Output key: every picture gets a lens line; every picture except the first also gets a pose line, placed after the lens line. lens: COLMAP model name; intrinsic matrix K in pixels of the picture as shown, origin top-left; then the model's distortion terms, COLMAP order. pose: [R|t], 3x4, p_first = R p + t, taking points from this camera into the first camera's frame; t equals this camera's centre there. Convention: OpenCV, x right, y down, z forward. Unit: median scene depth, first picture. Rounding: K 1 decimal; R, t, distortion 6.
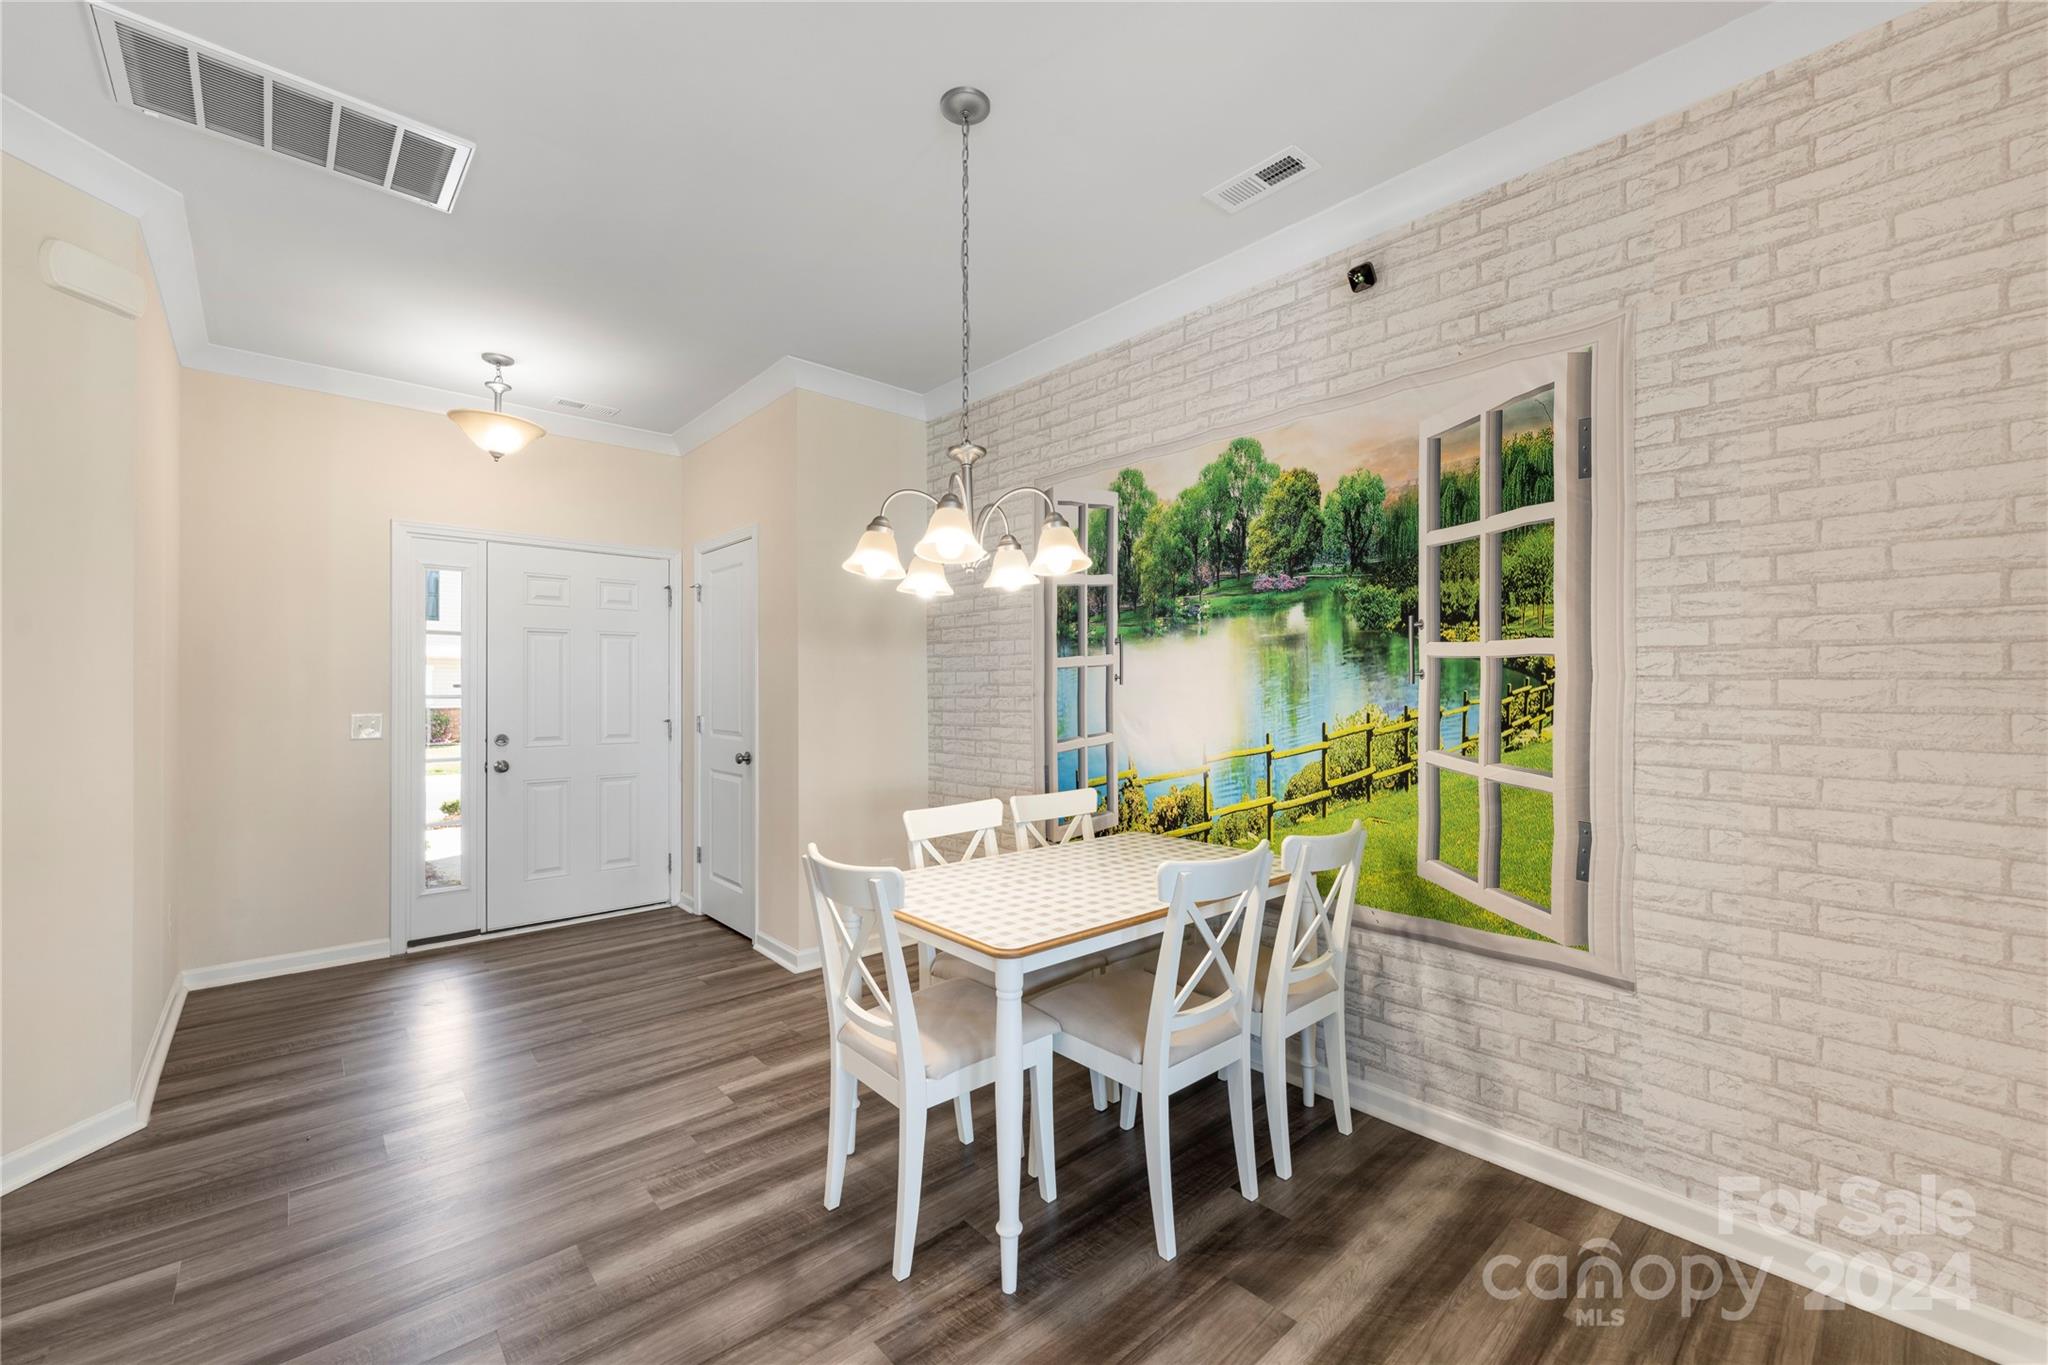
lens RADIAL K [[825.8, 0, 1014.6], [0, 825.8, 684.9], [0, 0, 1]] dist [-0.000227, -0.000650]
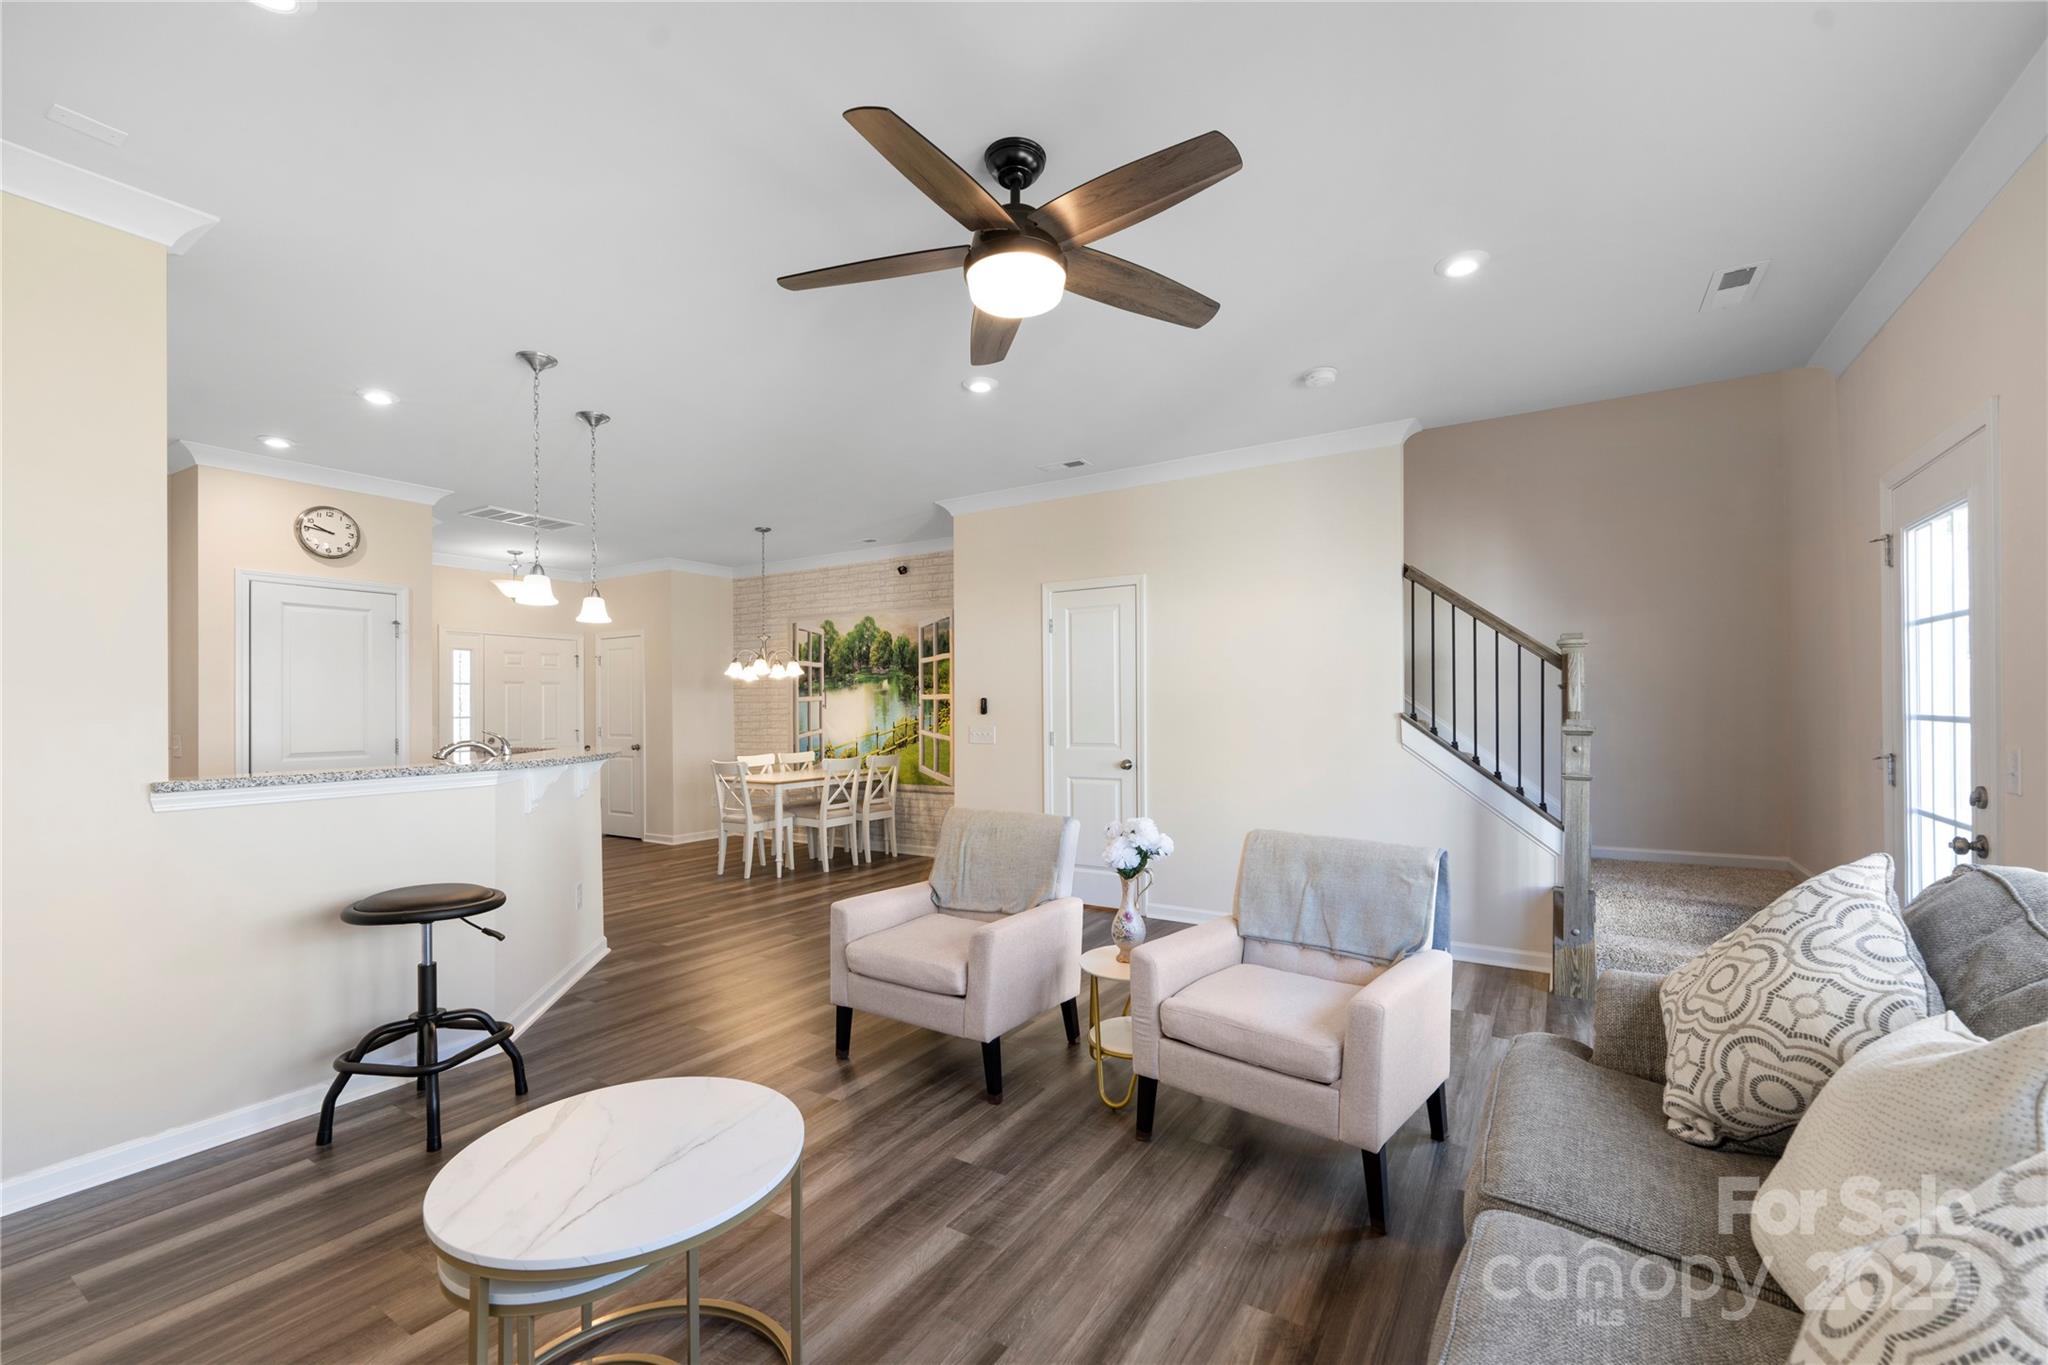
lens RADIAL K [[825.8, 0, 1026.5], [0, 825.8, 691.7], [0, 0, 1]] dist [-0.000227, -0.000650]
pose [[0.957044, -0.004147, 0.289913, -0.011150], [0.008503, 0.999869, -0.013769, -0.015037], [-0.289818, 0.015642, 0.956954, -1.932784]]
